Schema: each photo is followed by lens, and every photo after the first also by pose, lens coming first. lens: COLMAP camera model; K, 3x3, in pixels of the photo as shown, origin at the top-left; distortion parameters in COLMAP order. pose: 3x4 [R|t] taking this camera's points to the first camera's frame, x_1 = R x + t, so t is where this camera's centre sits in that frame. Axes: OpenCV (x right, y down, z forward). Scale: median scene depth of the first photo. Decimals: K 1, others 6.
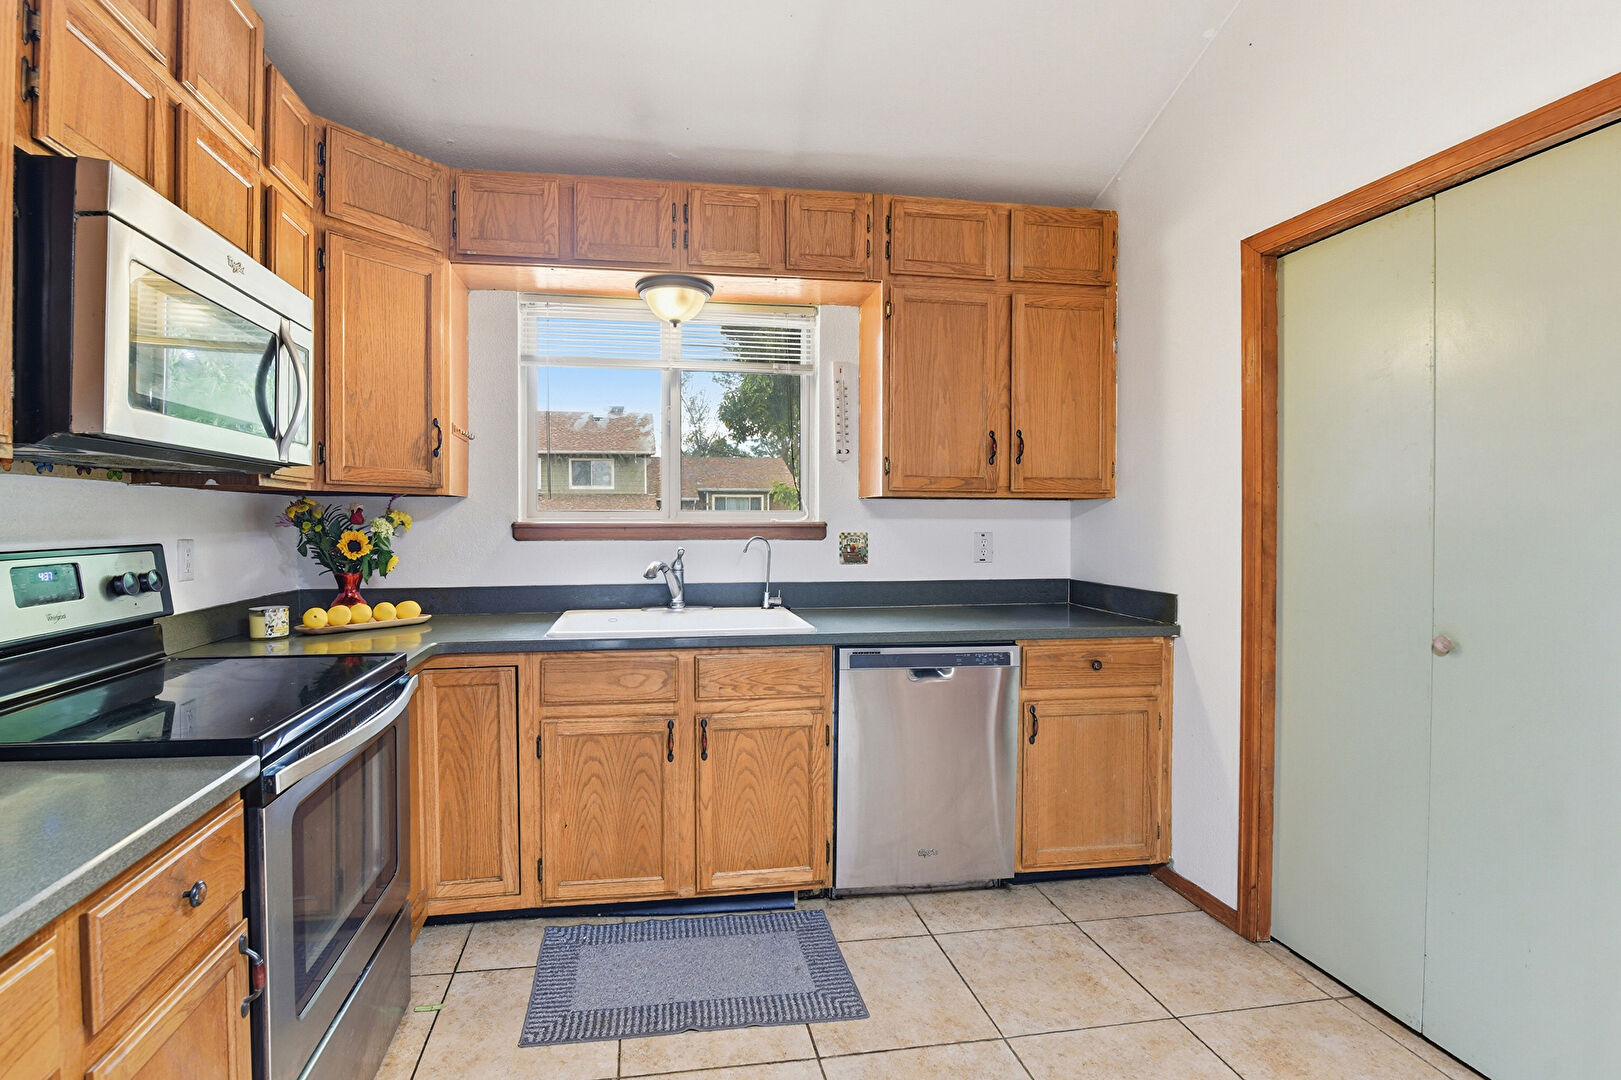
lens RADIAL K [[764.1, 0, 743.9], [0, 764.1, 522.3], [0, 0, 1]] dist [-0.009256, -0.004261]
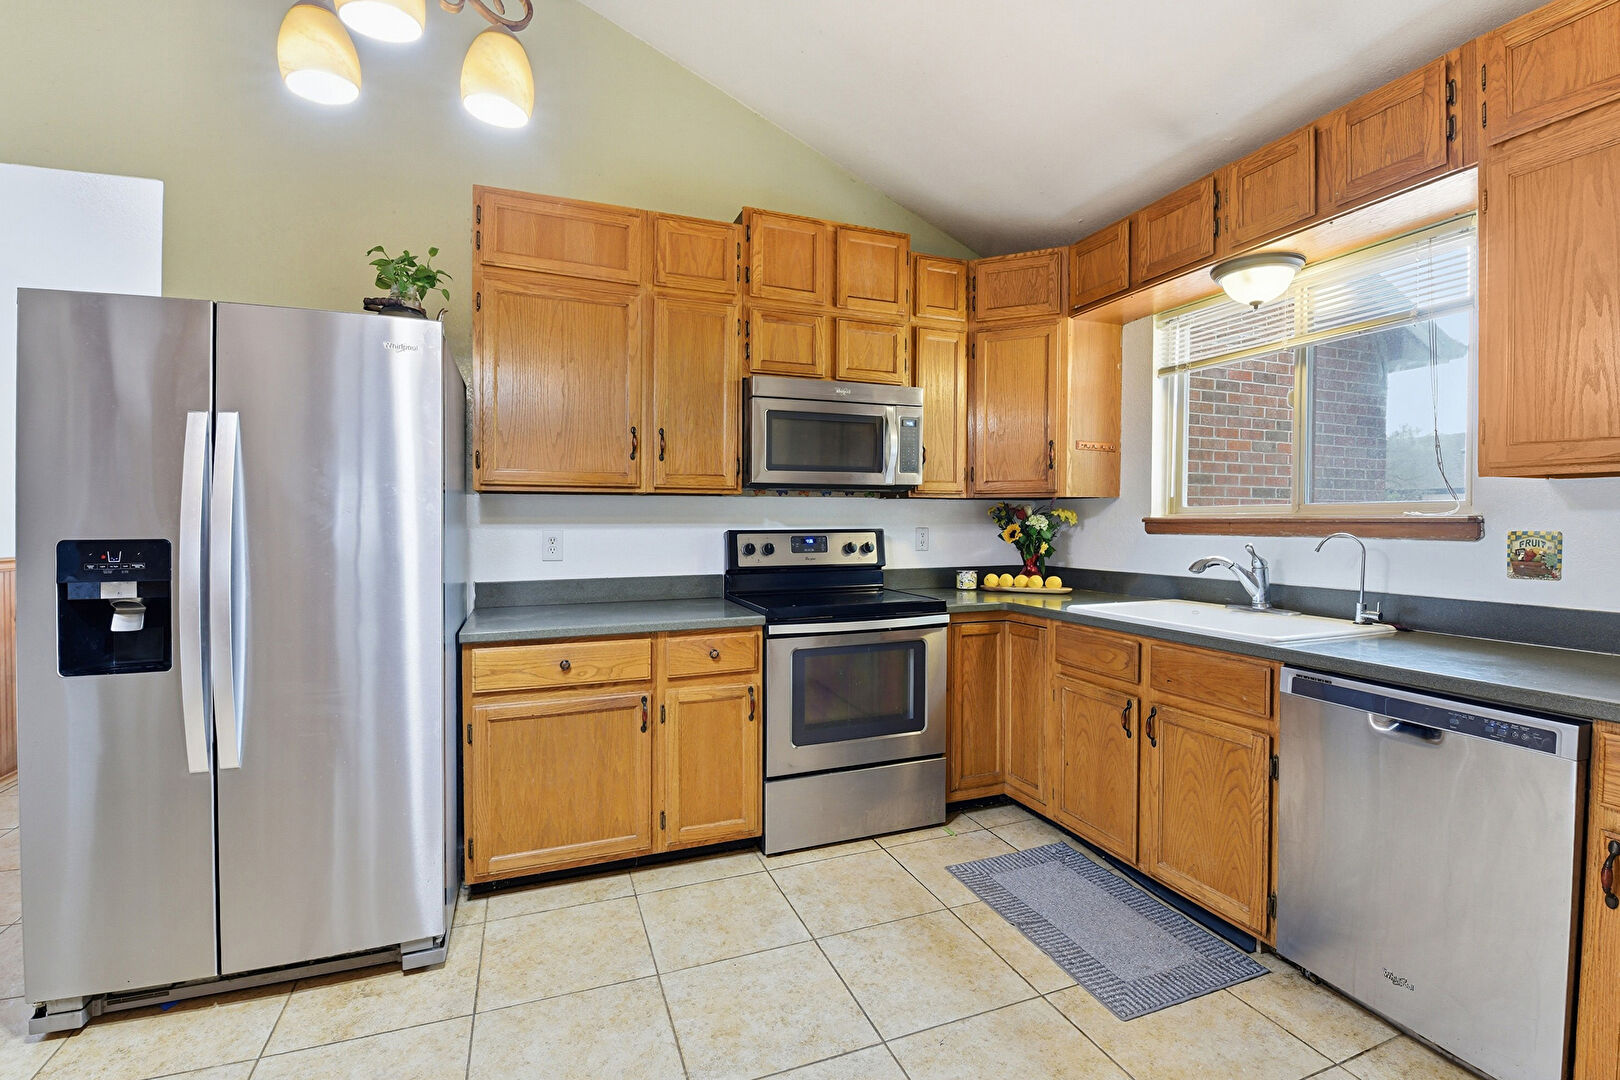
lens RADIAL K [[719.4, 0, 793.8], [0, 719.4, 514.5], [0, 0, 1]] dist [-0.006362, -0.005763]
pose [[0.210534, -0.008517, -0.977549, 0.763155], [-0.002085, 0.999956, -0.009161, 0.007098], [0.977584, 0.003967, 0.210507, 0.304695]]
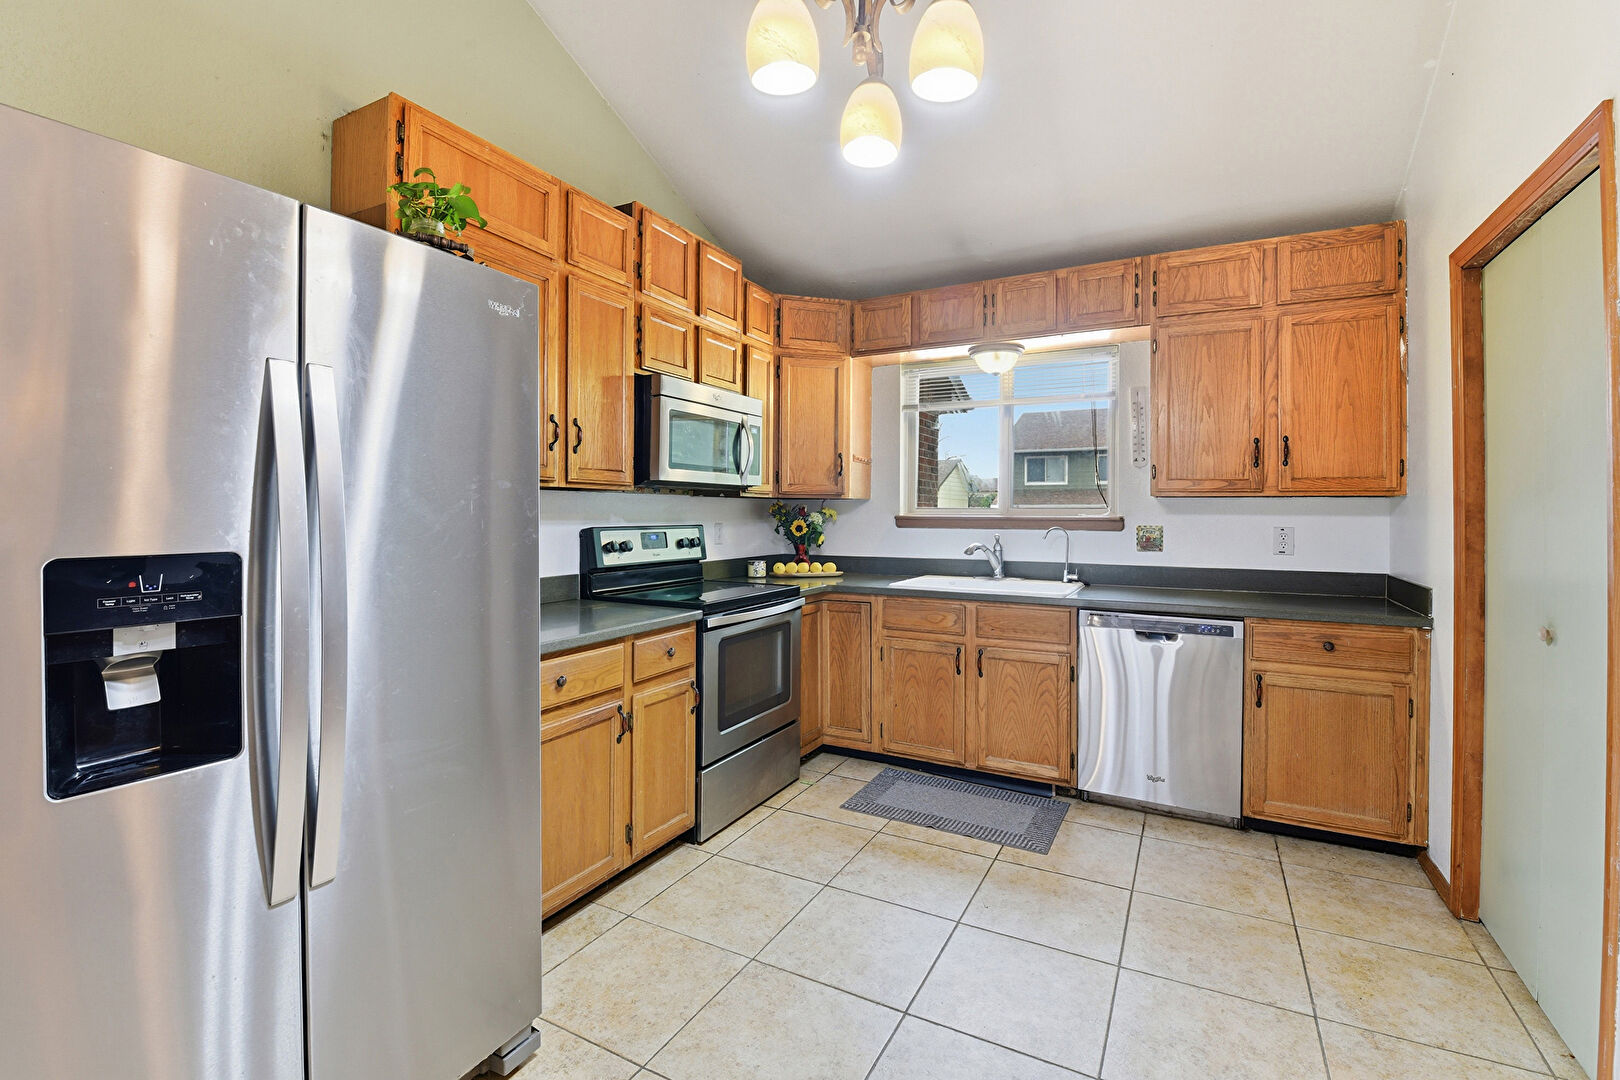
lens RADIAL K [[719.4, 0, 789.3], [0, 719.4, 494.6], [0, 0, 1]] dist [-0.006362, -0.005763]
pose [[0.790219, -0.012429, -0.612699, 0.490504], [-0.006404, 0.999572, -0.028536, 0.000076], [0.612791, 0.026474, 0.789801, -0.322350]]
